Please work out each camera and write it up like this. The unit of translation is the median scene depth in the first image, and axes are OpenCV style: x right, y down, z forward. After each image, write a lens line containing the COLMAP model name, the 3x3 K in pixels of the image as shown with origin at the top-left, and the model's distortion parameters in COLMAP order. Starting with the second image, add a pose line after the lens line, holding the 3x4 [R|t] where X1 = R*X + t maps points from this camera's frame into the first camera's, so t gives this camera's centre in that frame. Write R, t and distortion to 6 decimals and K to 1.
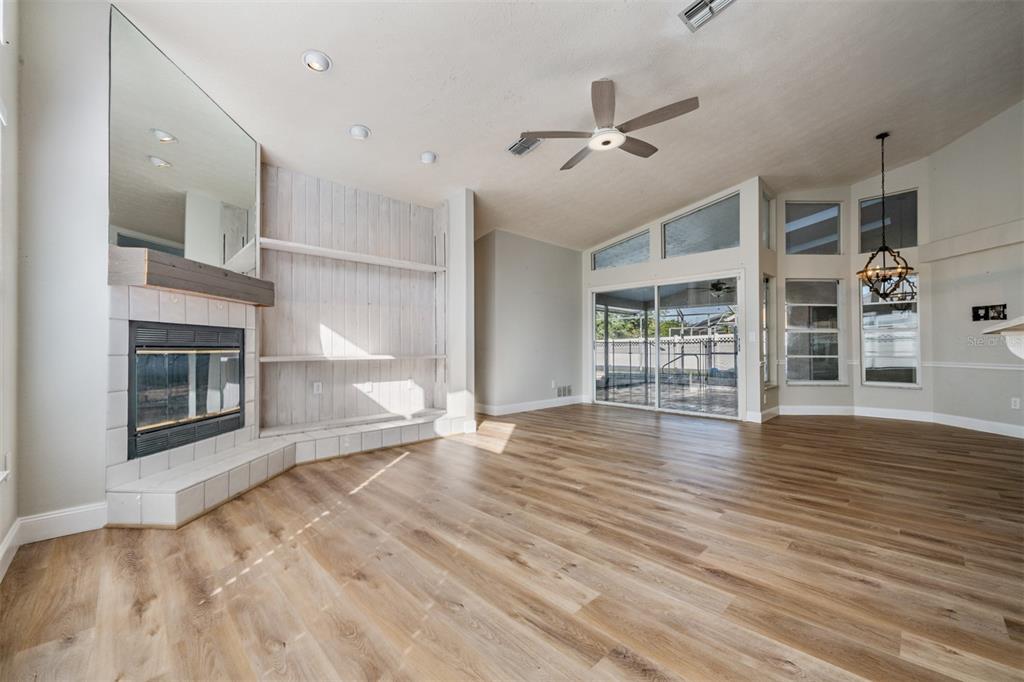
lens RADIAL K [[407.9, 0, 512.5], [0, 407.9, 344.0], [0, 0, 1]] dist [-0.002035, -0.000179]
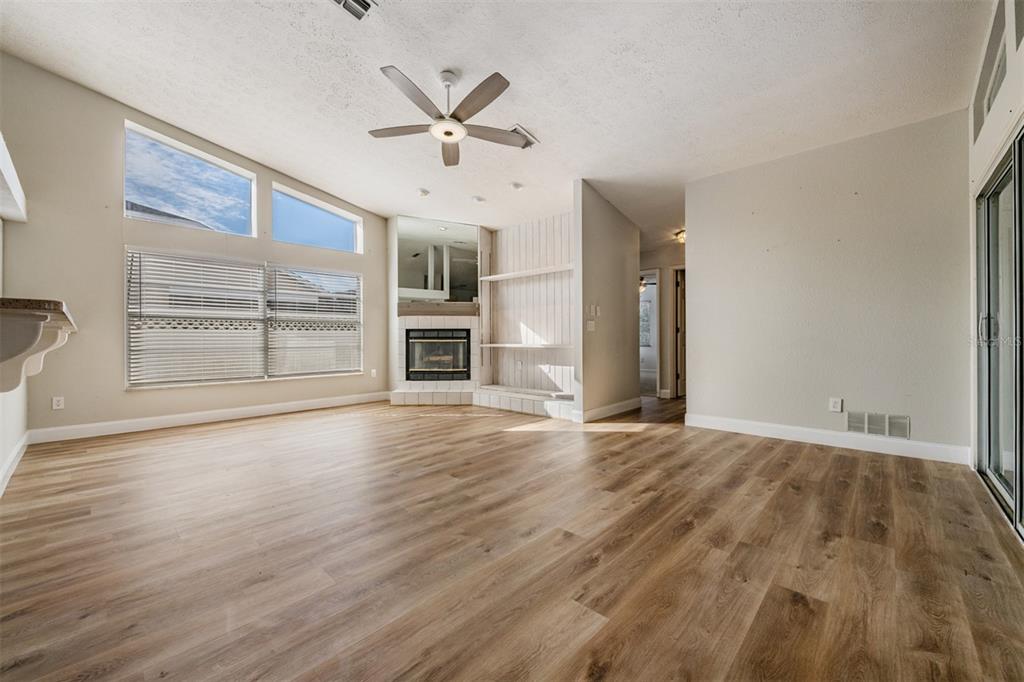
lens RADIAL K [[400.9, 0, 513.2], [0, 400.9, 341.5], [0, 0, 1]] dist [0.000739, 0.000048]
pose [[0.043494, 0.003623, -0.999047, 0.938647], [0.013244, 0.999903, 0.004203, 0.013136], [0.998966, -0.013414, 0.043442, 0.855881]]
